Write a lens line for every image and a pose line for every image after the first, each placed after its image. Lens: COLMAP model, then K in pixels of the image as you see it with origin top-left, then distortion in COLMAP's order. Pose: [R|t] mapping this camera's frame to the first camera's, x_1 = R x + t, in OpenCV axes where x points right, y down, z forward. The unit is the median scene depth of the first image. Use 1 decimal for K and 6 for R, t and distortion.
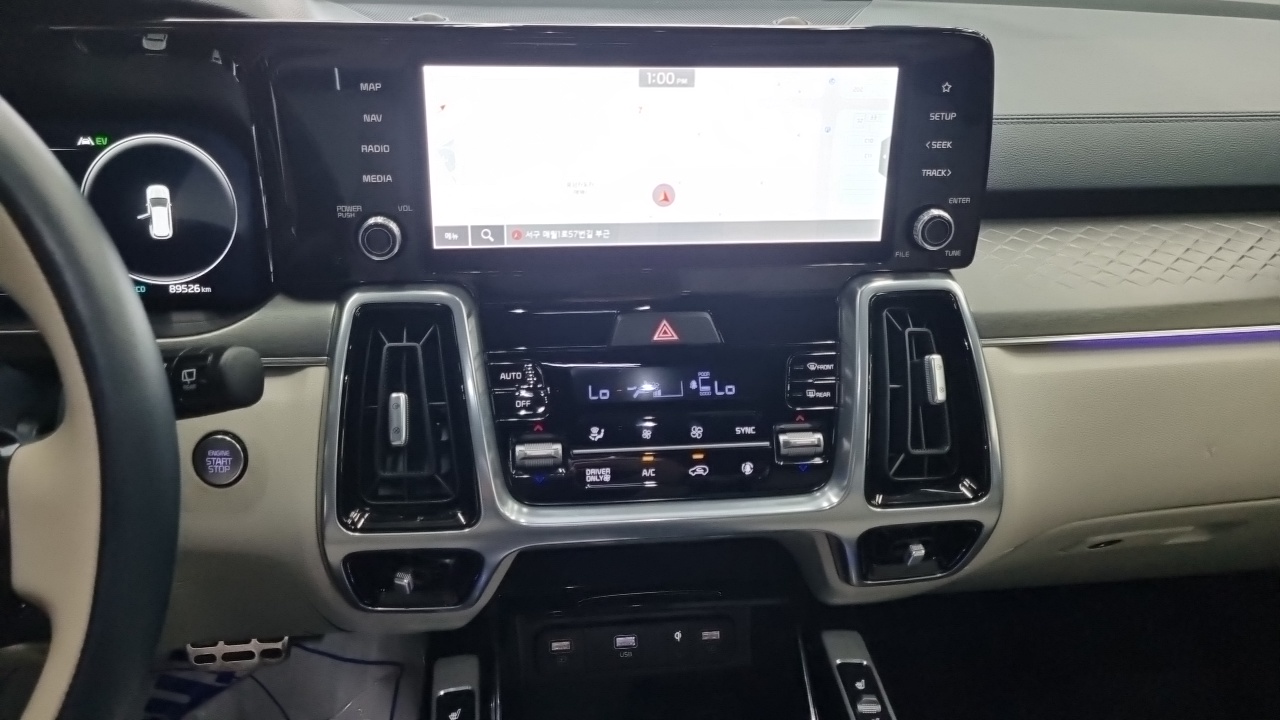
lens RADIAL K [[1005.6, 0, 640.0], [0, 1005.6, 360.0], [0, 0, 1]] dist [0.005946, 0.002717]
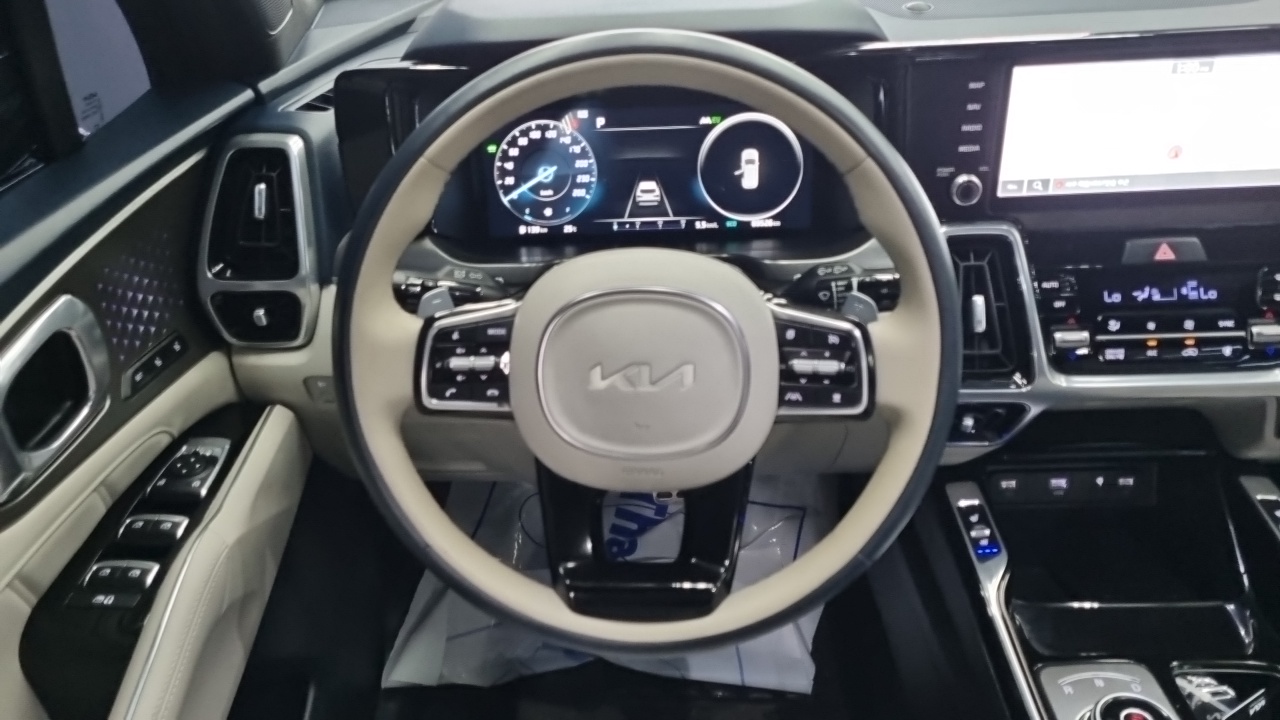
lens RADIAL K [[979.2, 0, 640.6], [0, 979.2, 370.0], [0, 0, 1]] dist [0.062670, -0.003159]
pose [[0.987110, 0.016598, -0.159181, -0.471901], [0.000031, 0.994588, 0.103901, -0.009827], [0.160044, -0.102567, 0.981767, -0.488959]]
